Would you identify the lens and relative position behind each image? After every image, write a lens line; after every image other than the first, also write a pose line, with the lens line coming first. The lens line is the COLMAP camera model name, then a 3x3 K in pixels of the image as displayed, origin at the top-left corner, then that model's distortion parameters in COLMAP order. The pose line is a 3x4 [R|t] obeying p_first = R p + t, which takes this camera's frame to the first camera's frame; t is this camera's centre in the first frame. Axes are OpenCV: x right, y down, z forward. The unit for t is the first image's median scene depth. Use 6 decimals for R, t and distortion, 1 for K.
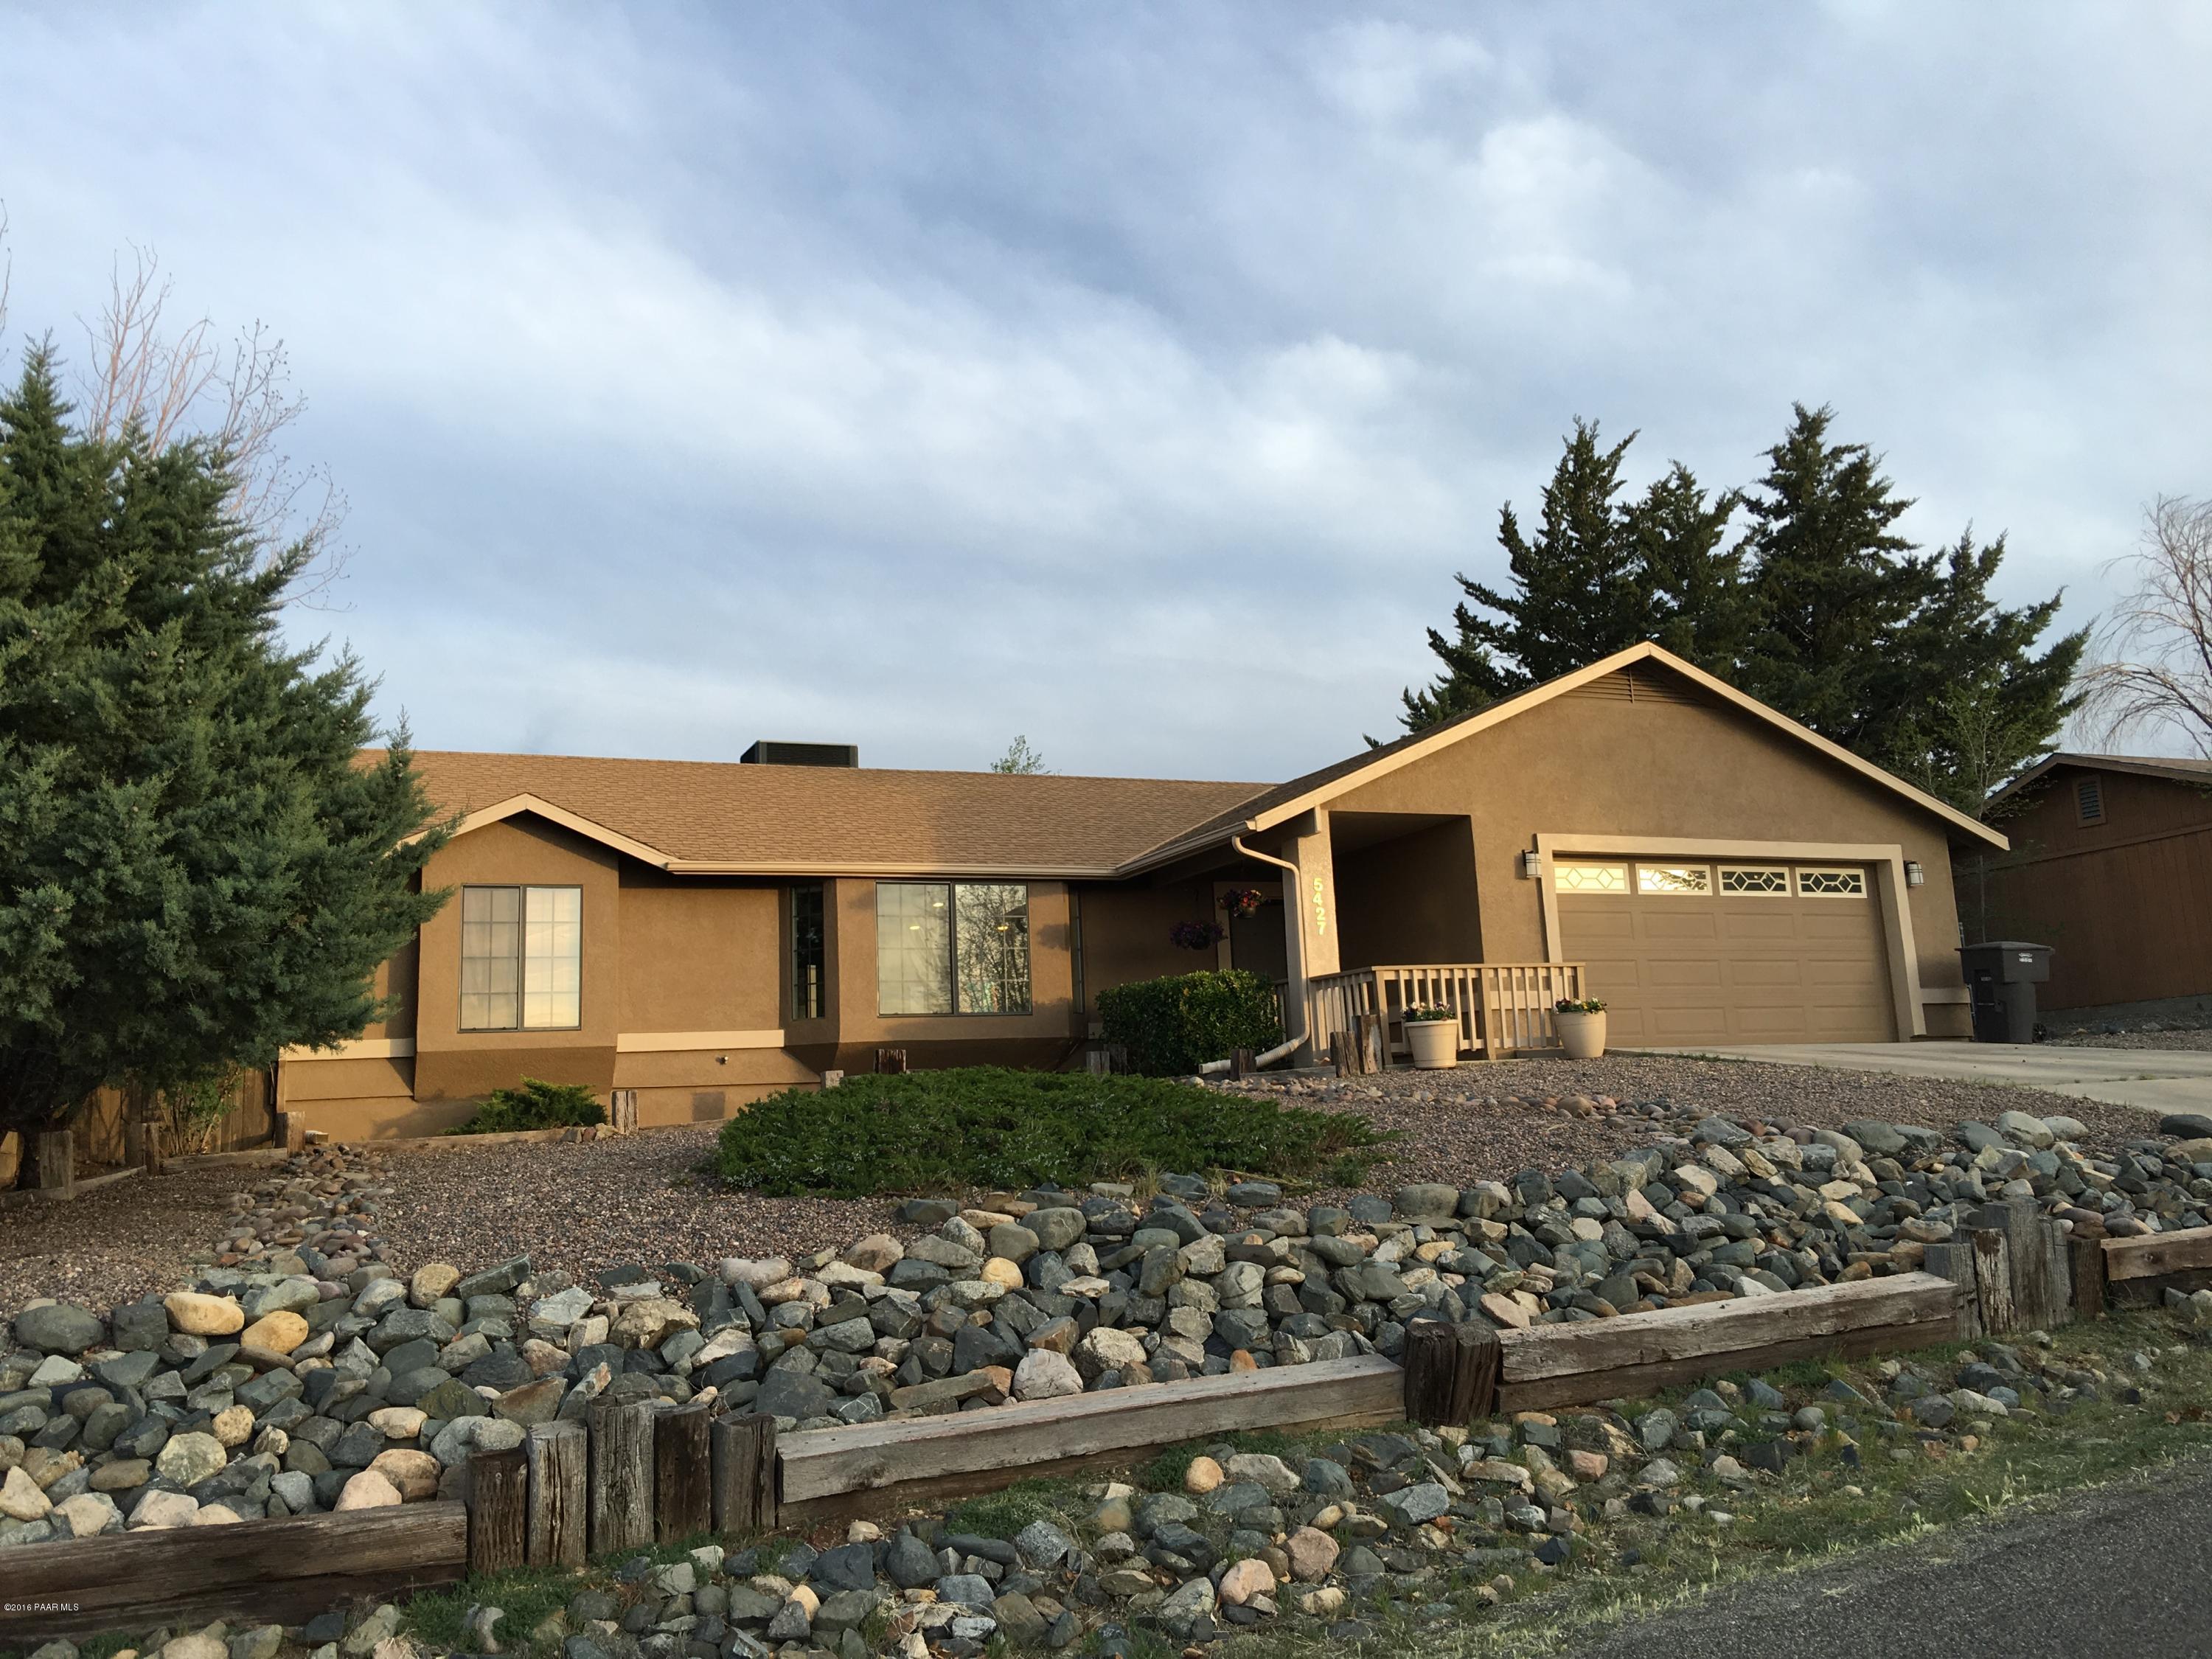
lens RADIAL K [[1859.2, 0, 1106.0], [0, 1859.2, 829.5], [0, 0, 1]] dist [0.111271, -0.204377]
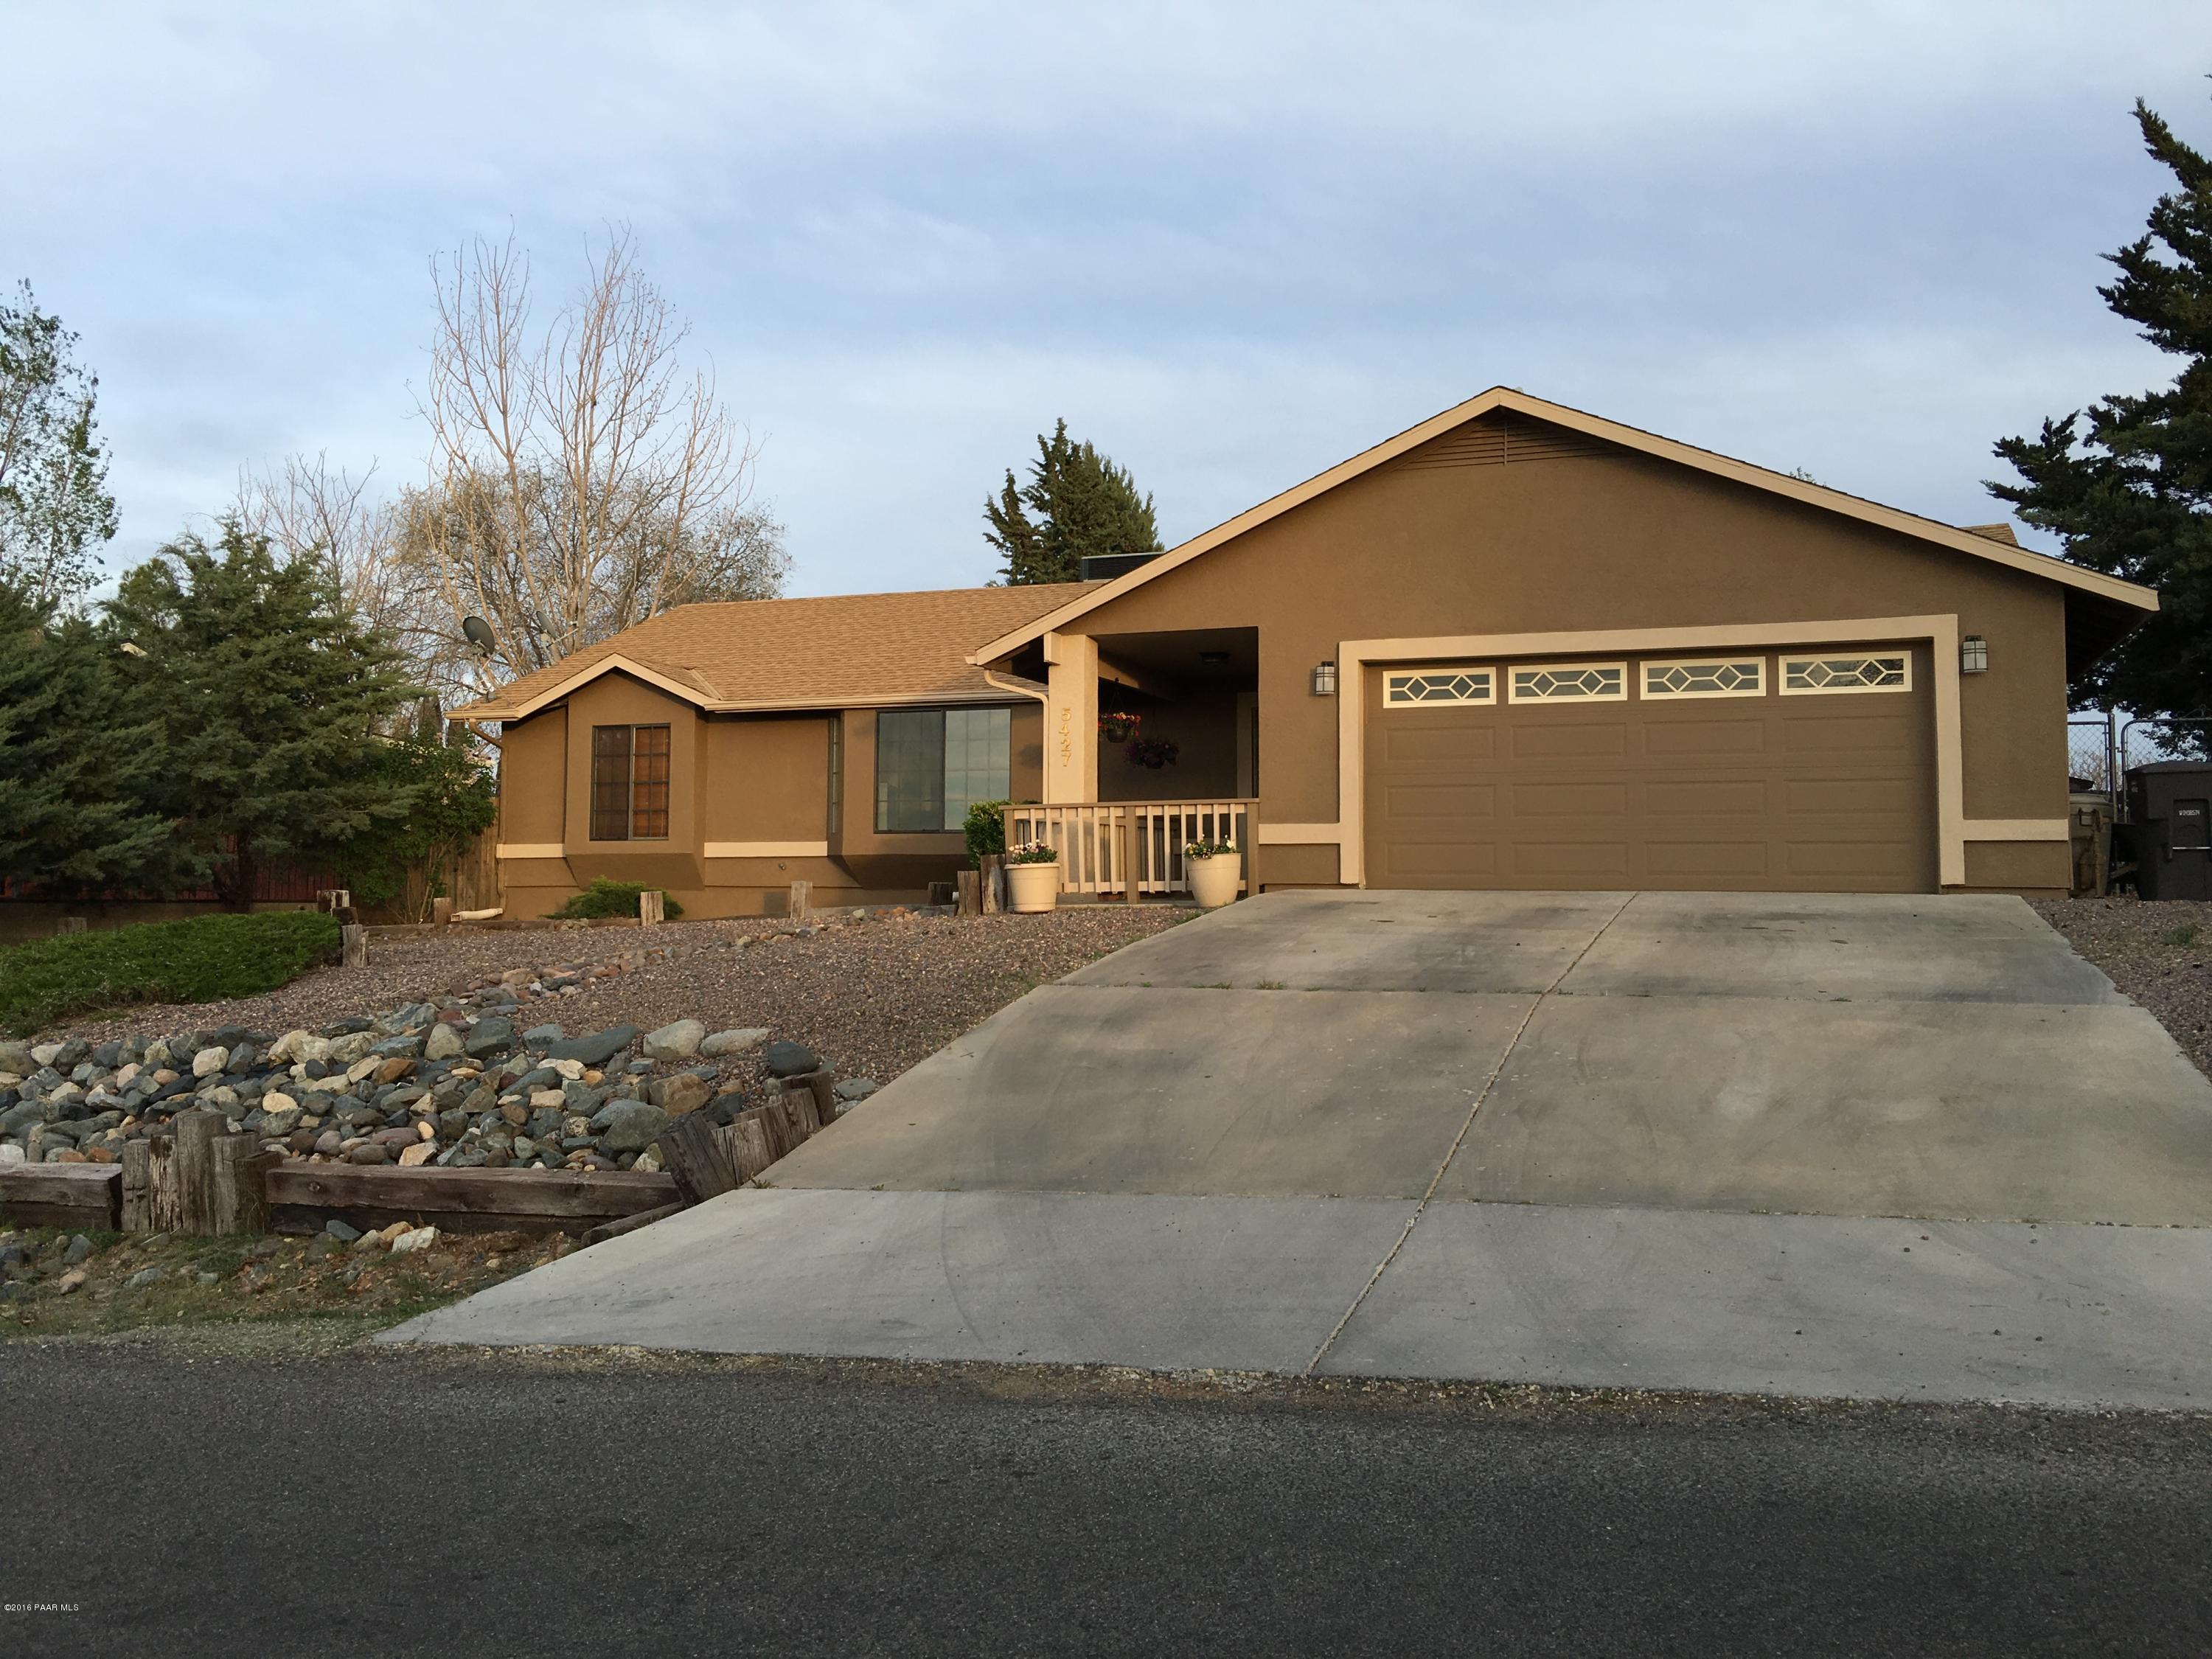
lens RADIAL K [[1859.2, 0, 1106.0], [0, 1859.2, 829.5], [0, 0, 1]] dist [0.111271, -0.204377]
pose [[0.718114, 0.024695, -0.695487, 0.770451], [0.078298, 0.990158, 0.116004, -0.021196], [0.691506, -0.137759, 0.709113, 0.304839]]
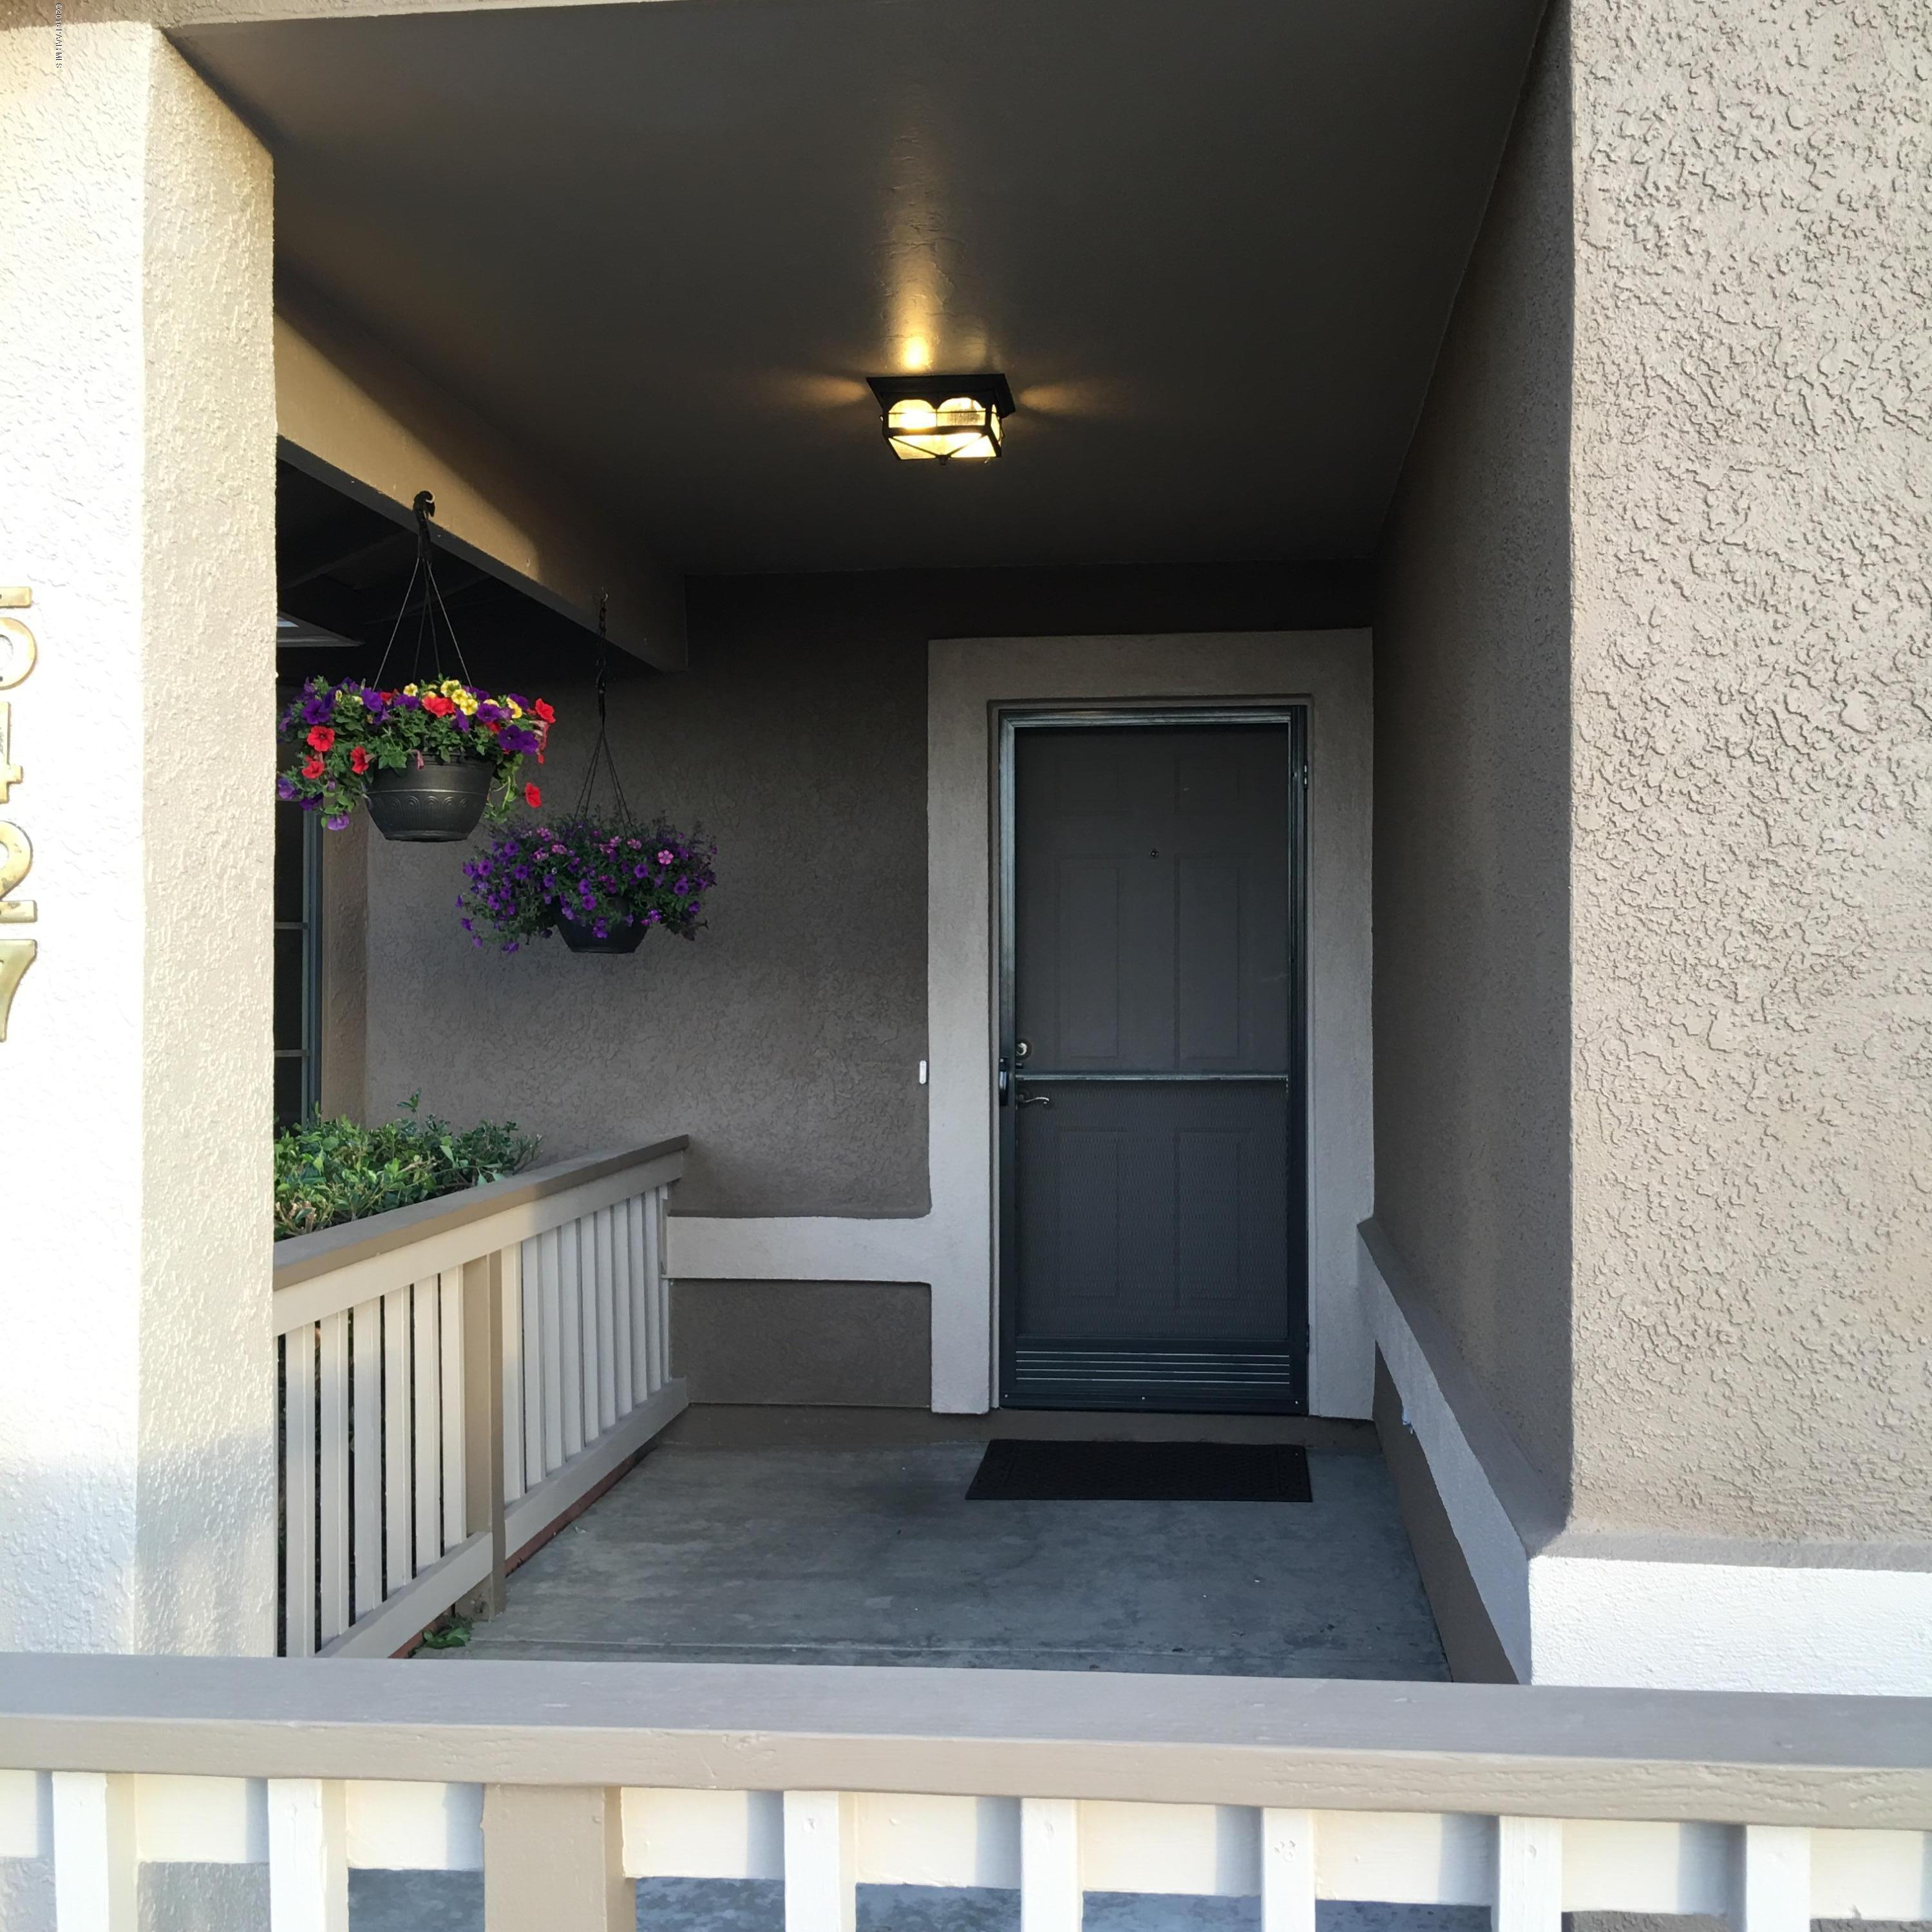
lens RADIAL K [[2173.0, 0, 908.2], [0, 2173.0, 1022.0], [0, 0, 1]] dist [0.013472, 0.002494]
pose [[0.846644, 0.057010, -0.529097, 0.235541], [0.046325, 0.982575, 0.179999, 0.029469], [0.530140, -0.176905, 0.829251, 0.865846]]
